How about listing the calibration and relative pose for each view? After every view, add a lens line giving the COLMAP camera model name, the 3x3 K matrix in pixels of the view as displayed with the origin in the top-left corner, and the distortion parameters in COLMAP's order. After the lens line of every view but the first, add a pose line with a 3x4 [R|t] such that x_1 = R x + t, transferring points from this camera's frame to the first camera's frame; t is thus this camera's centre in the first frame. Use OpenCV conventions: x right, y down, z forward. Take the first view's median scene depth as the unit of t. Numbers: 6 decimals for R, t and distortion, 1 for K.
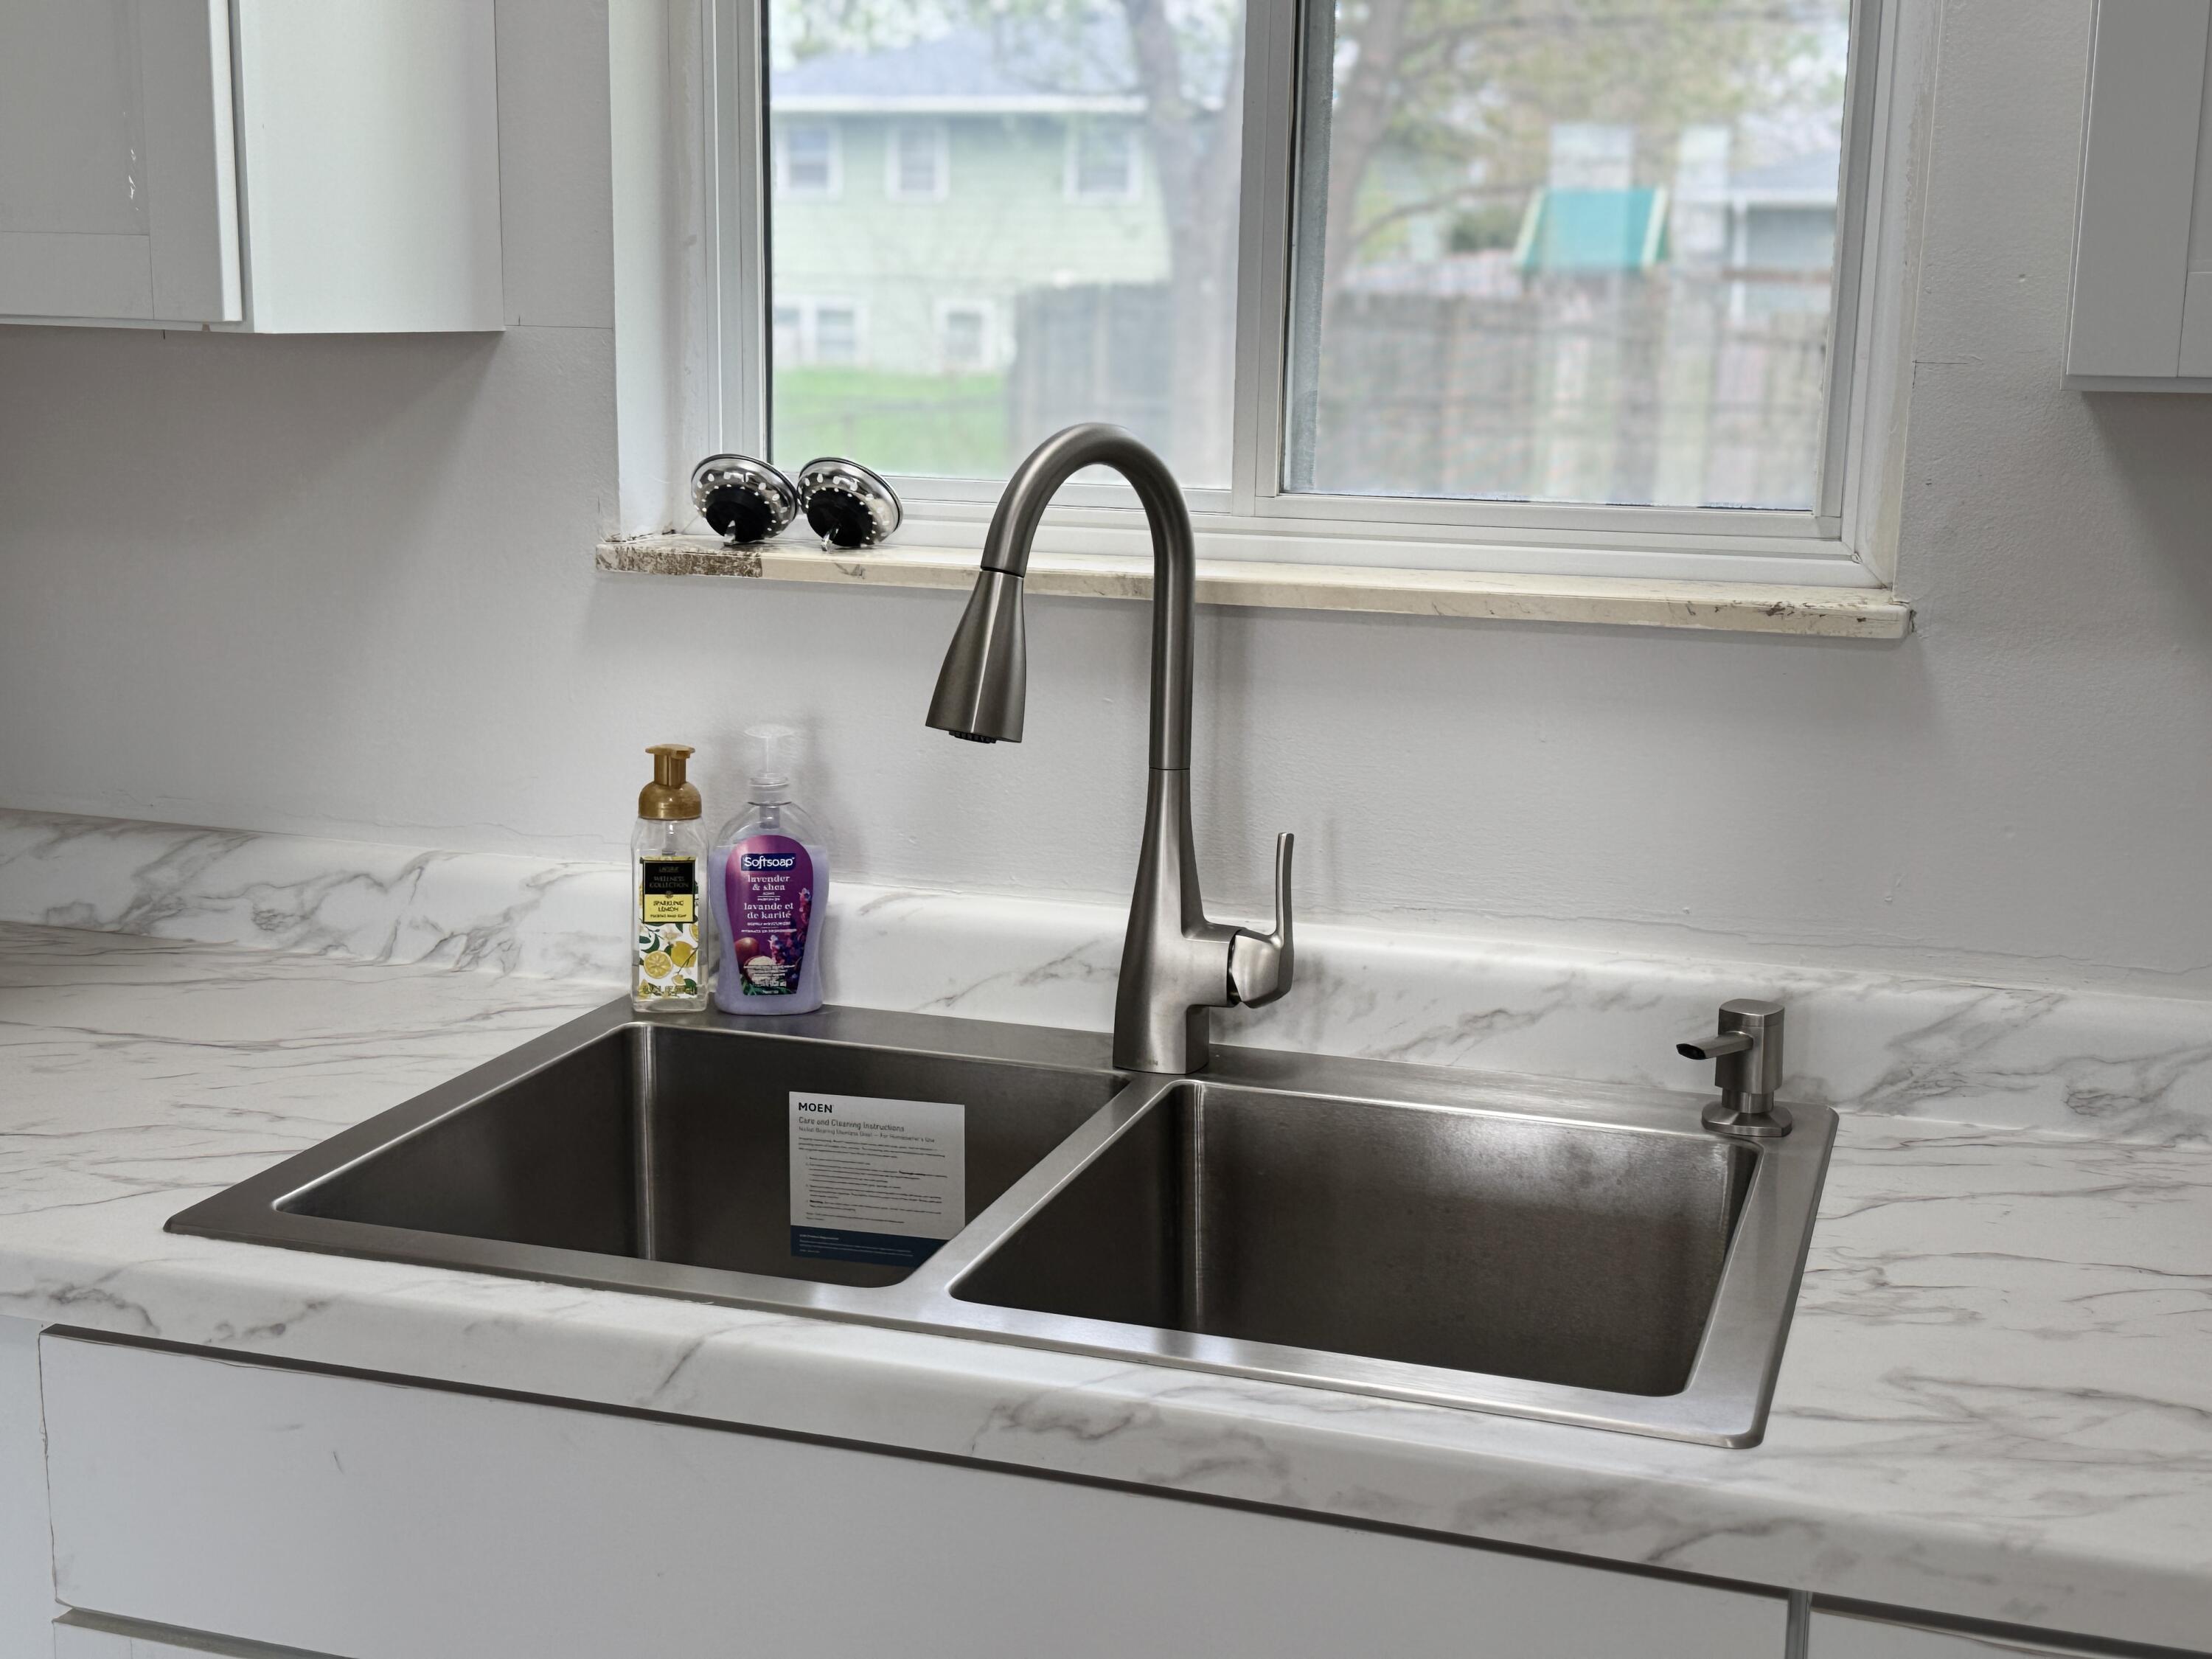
lens RADIAL K [[2771.0, 0, 1106.0], [0, 2771.0, 829.5], [0, 0, 1]] dist [0.115987, 0.020708]
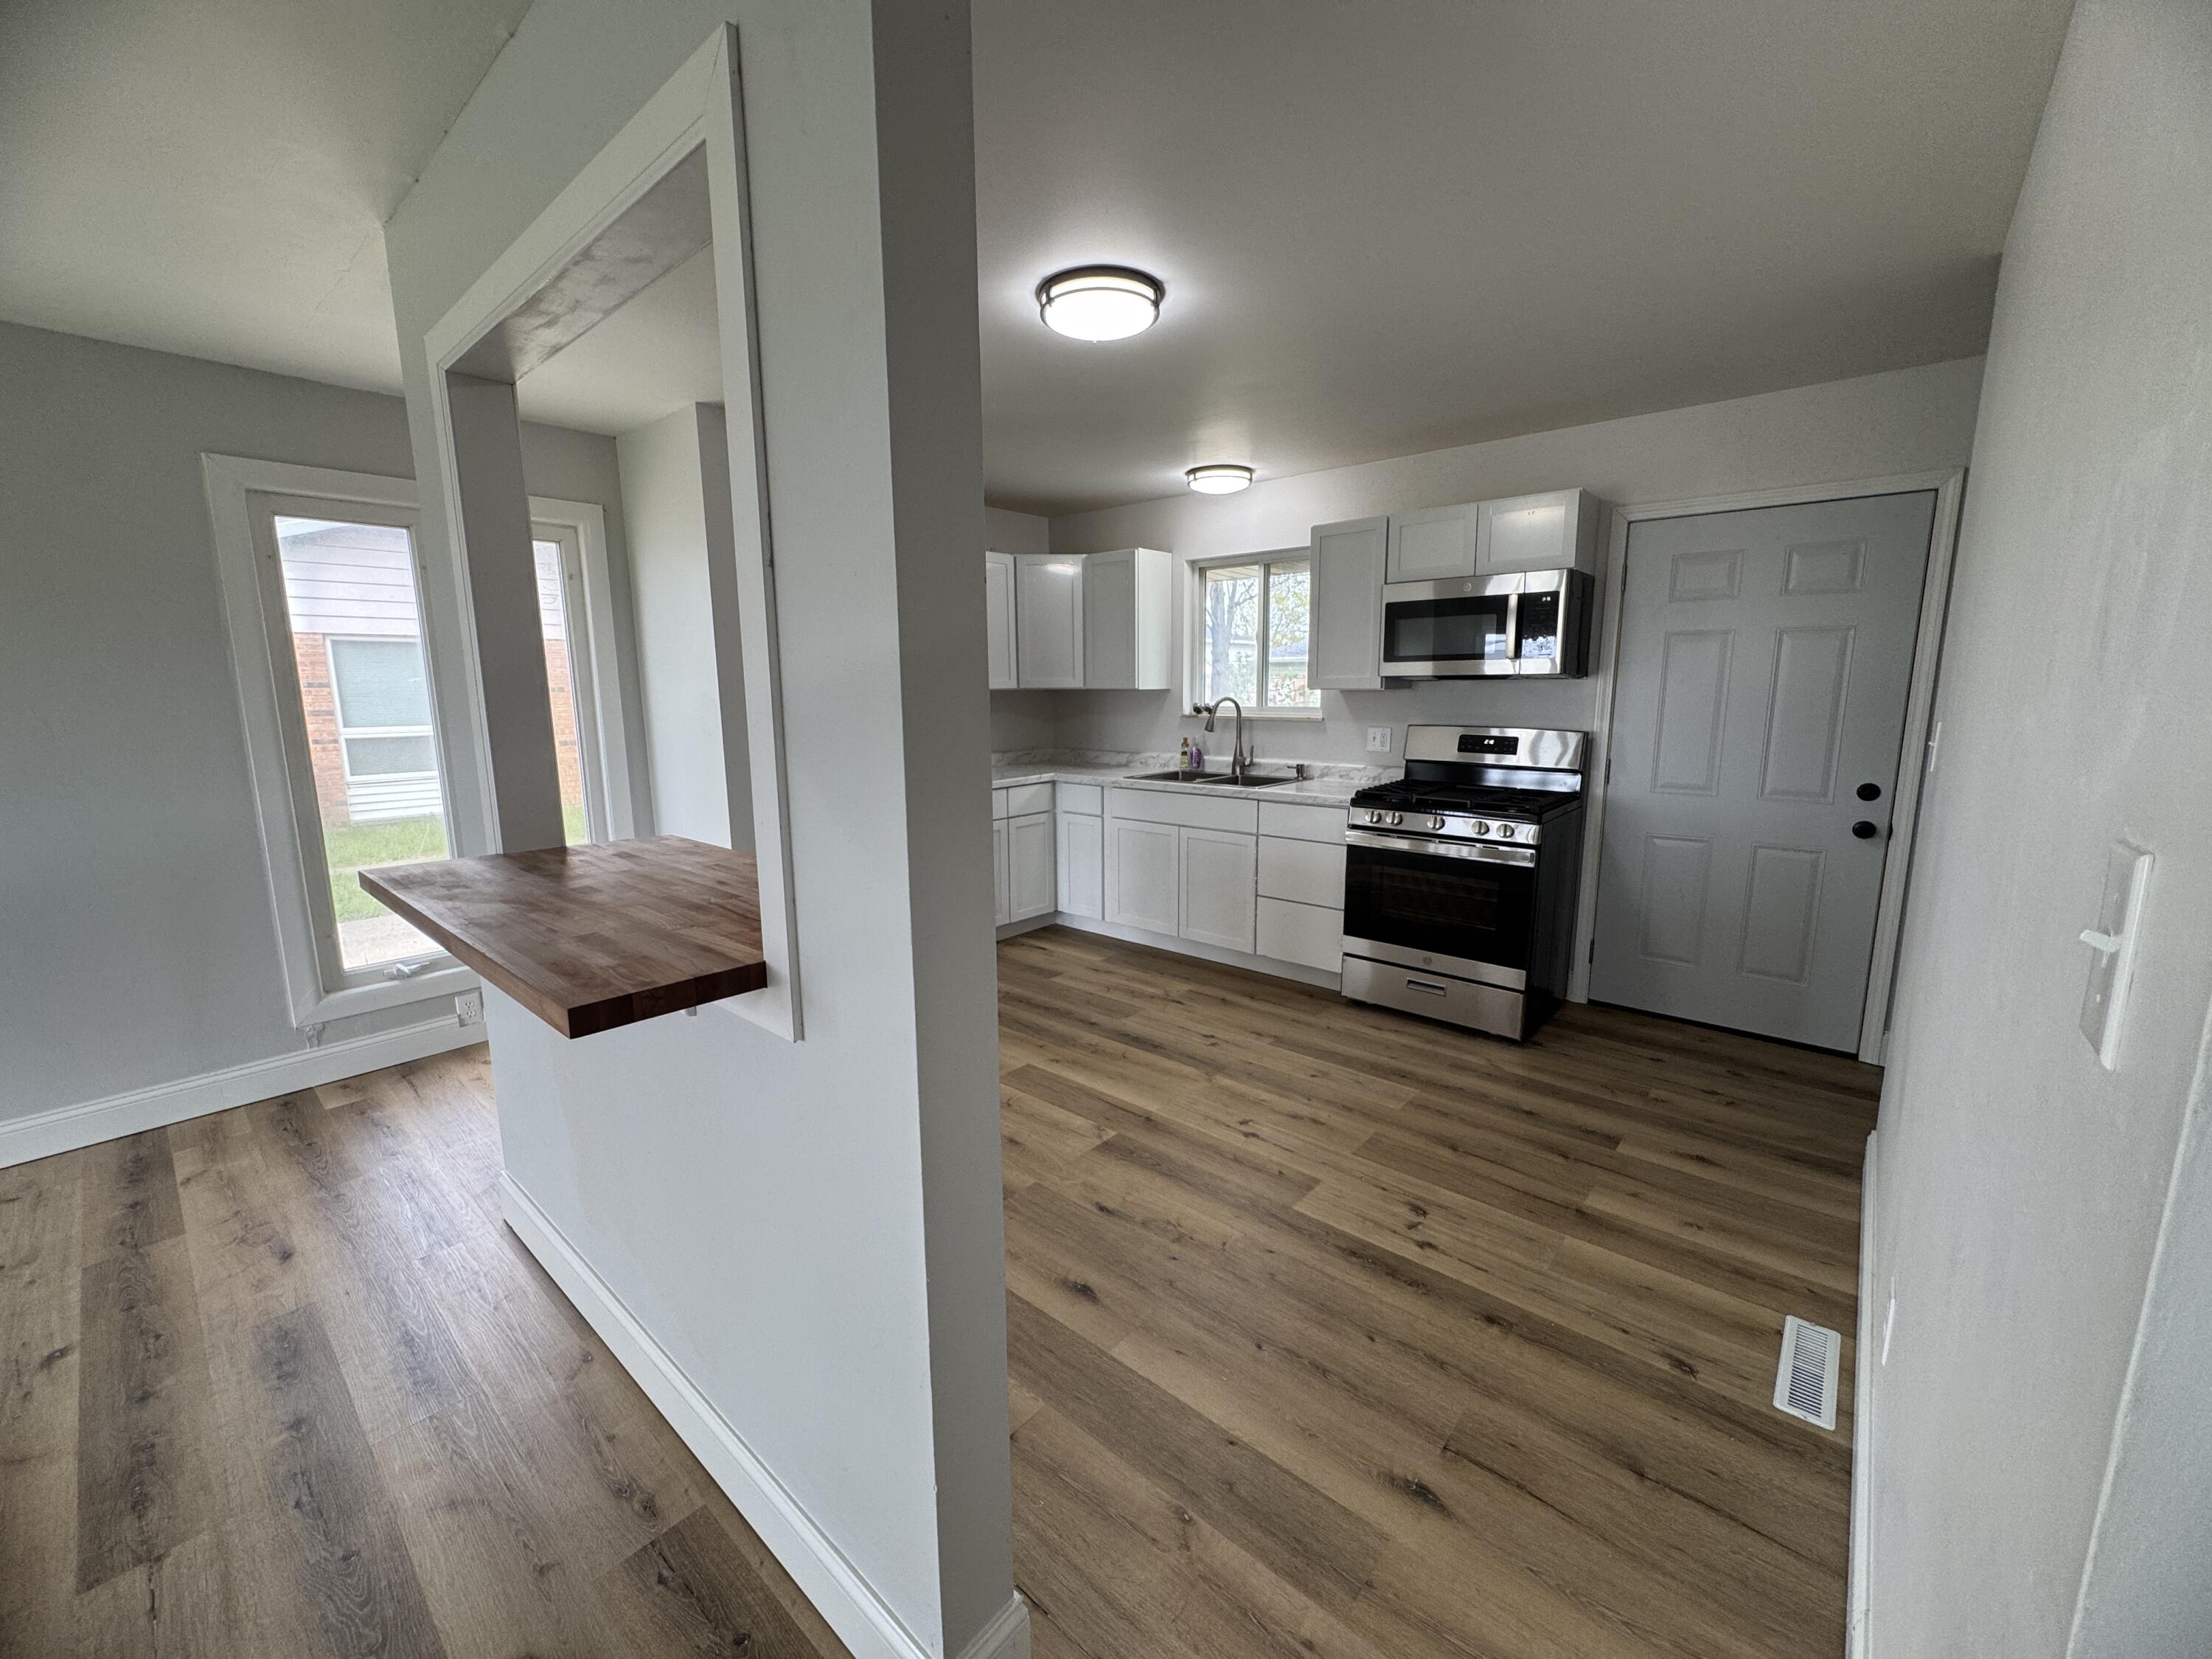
lens RADIAL K [[884.1, 0, 1106.6], [0, 884.1, 826.1], [0, 0, 1]] dist [-0.000330, 0.000004]
pose [[0.922285, 0.037360, -0.384701, 0.645970], [-0.050578, 0.998425, -0.024296, 0.307098], [0.383187, 0.041866, 0.922721, -1.499148]]
